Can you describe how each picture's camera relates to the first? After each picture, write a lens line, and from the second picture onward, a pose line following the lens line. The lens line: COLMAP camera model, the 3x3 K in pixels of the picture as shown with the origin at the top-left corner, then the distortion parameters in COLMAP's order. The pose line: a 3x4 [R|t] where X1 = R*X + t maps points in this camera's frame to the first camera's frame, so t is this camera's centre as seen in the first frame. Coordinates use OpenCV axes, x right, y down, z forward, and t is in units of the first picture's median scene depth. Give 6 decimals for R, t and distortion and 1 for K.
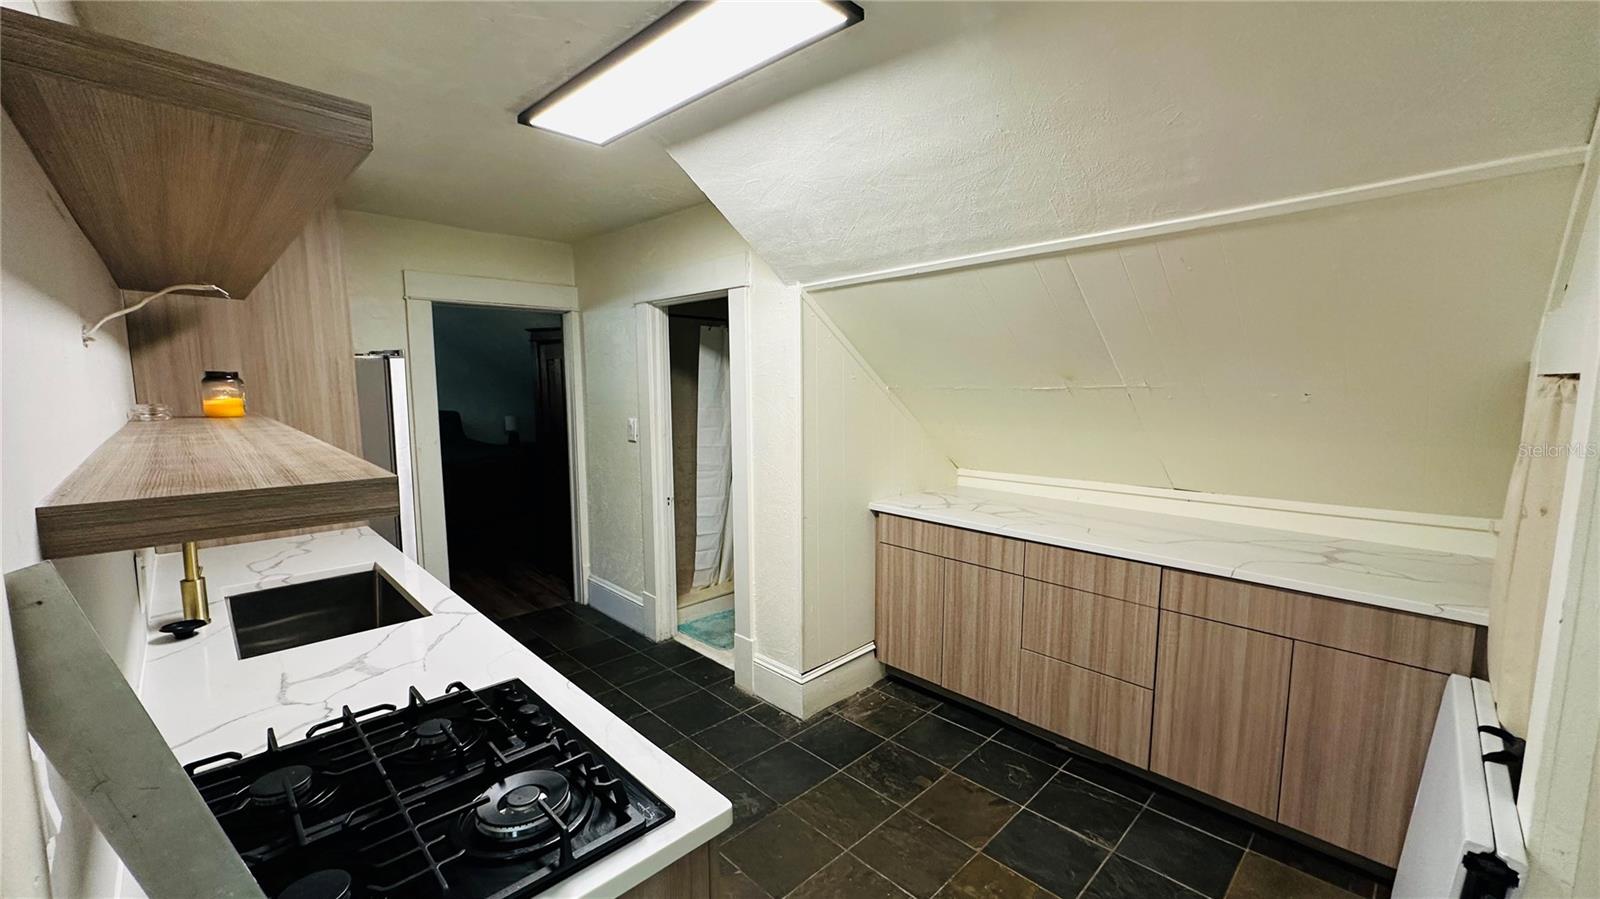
lens RADIAL K [[628.5, 0, 800.0], [0, 628.5, 449.5], [0, 0, 1]] dist [-0.000882, -0.000085]
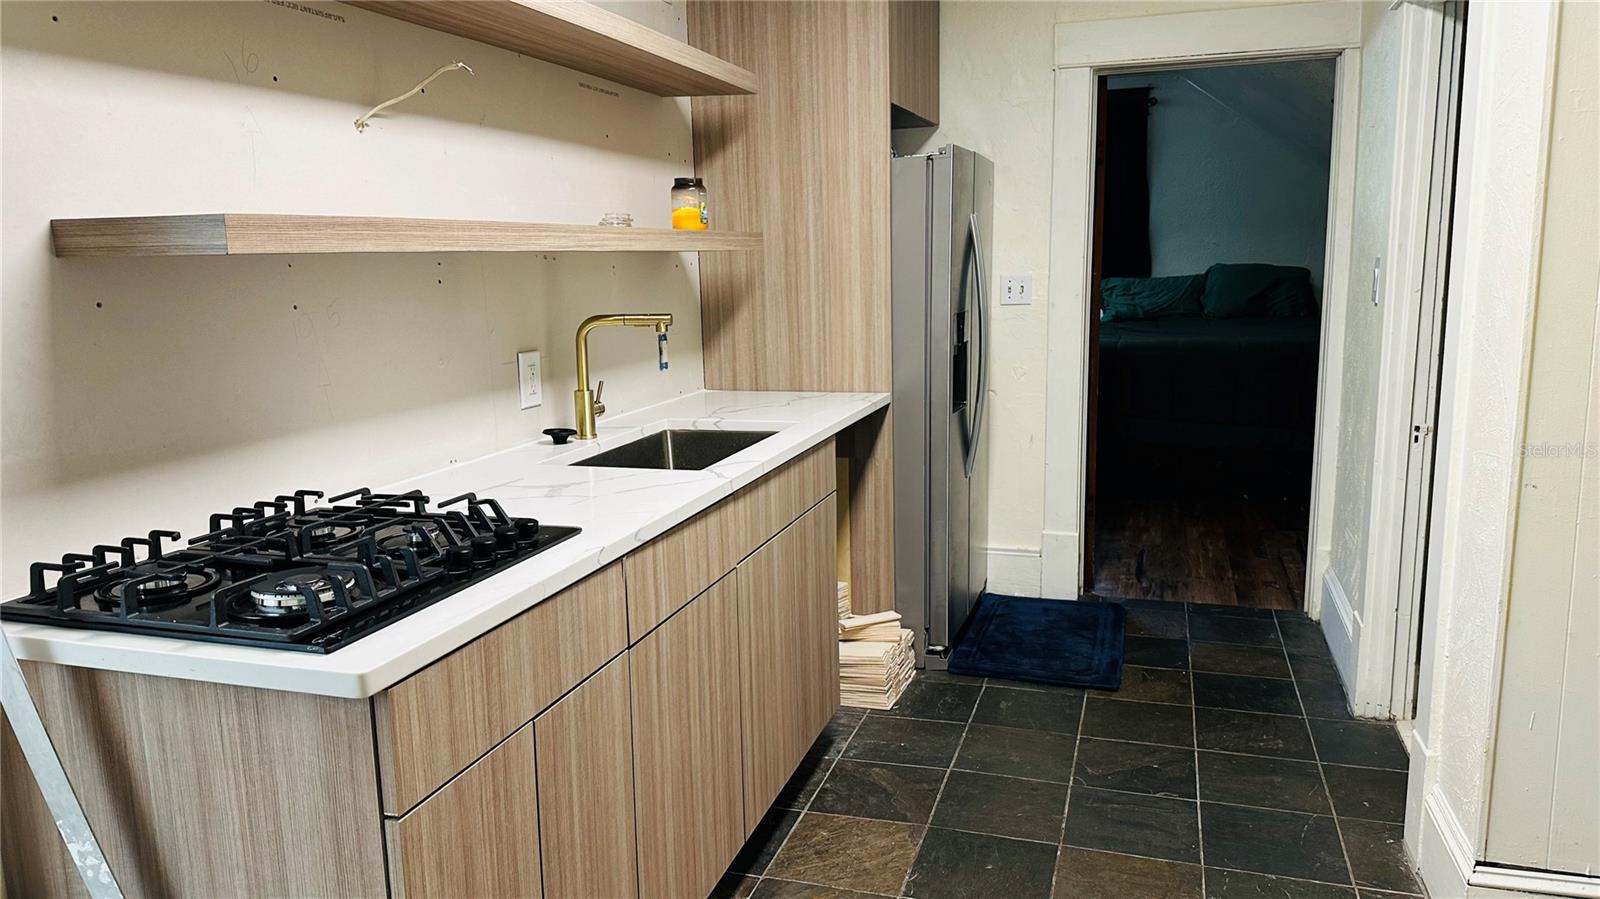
lens RADIAL K [[1143.3, 0, 800.0], [0, 1143.3, 449.5], [0, 0, 1]] dist [0.203573, -0.489113]
pose [[0.481966, 0.136774, -0.865449, 0.481370], [-0.073109, 0.990574, 0.115835, 0.042229], [0.873135, 0.007443, 0.487422, 0.268778]]
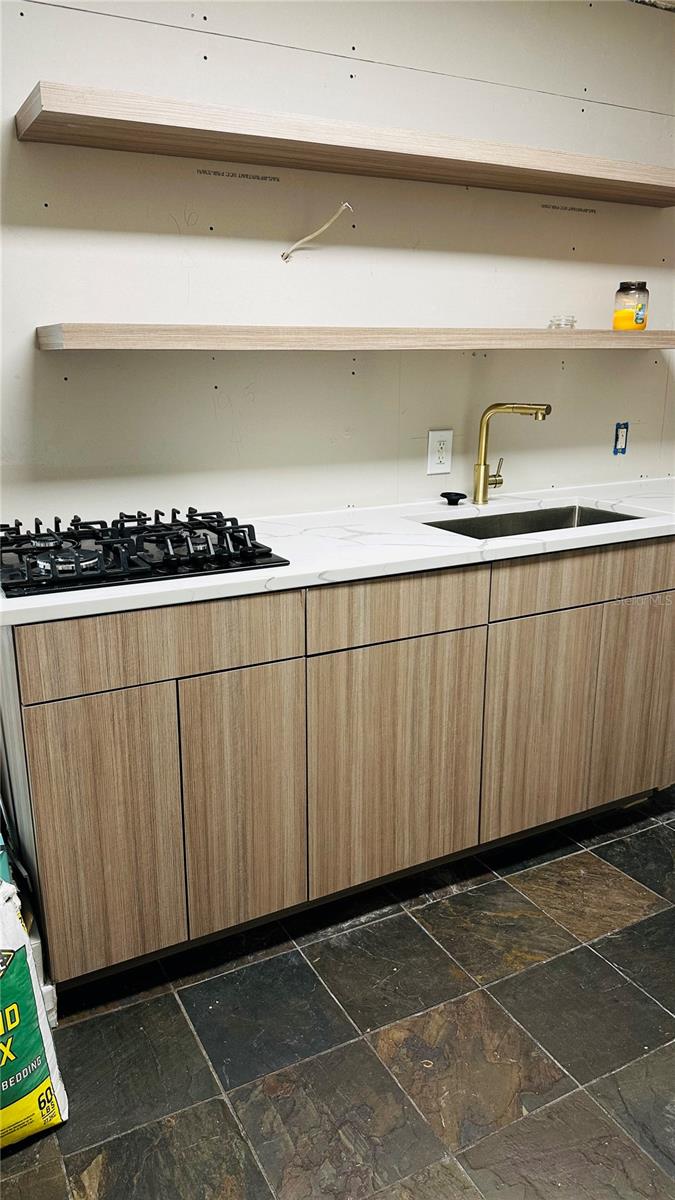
lens RADIAL K [[857.5, 0, 331.7], [0, 857.5, 604.1], [0, 0, 1]] dist [0.203573, -0.489113]
pose [[-0.284727, 0.261500, -0.922252, 0.469573], [-0.098259, 0.949044, 0.299433, -0.007552], [0.953560, 0.175876, -0.244524, 0.756694]]
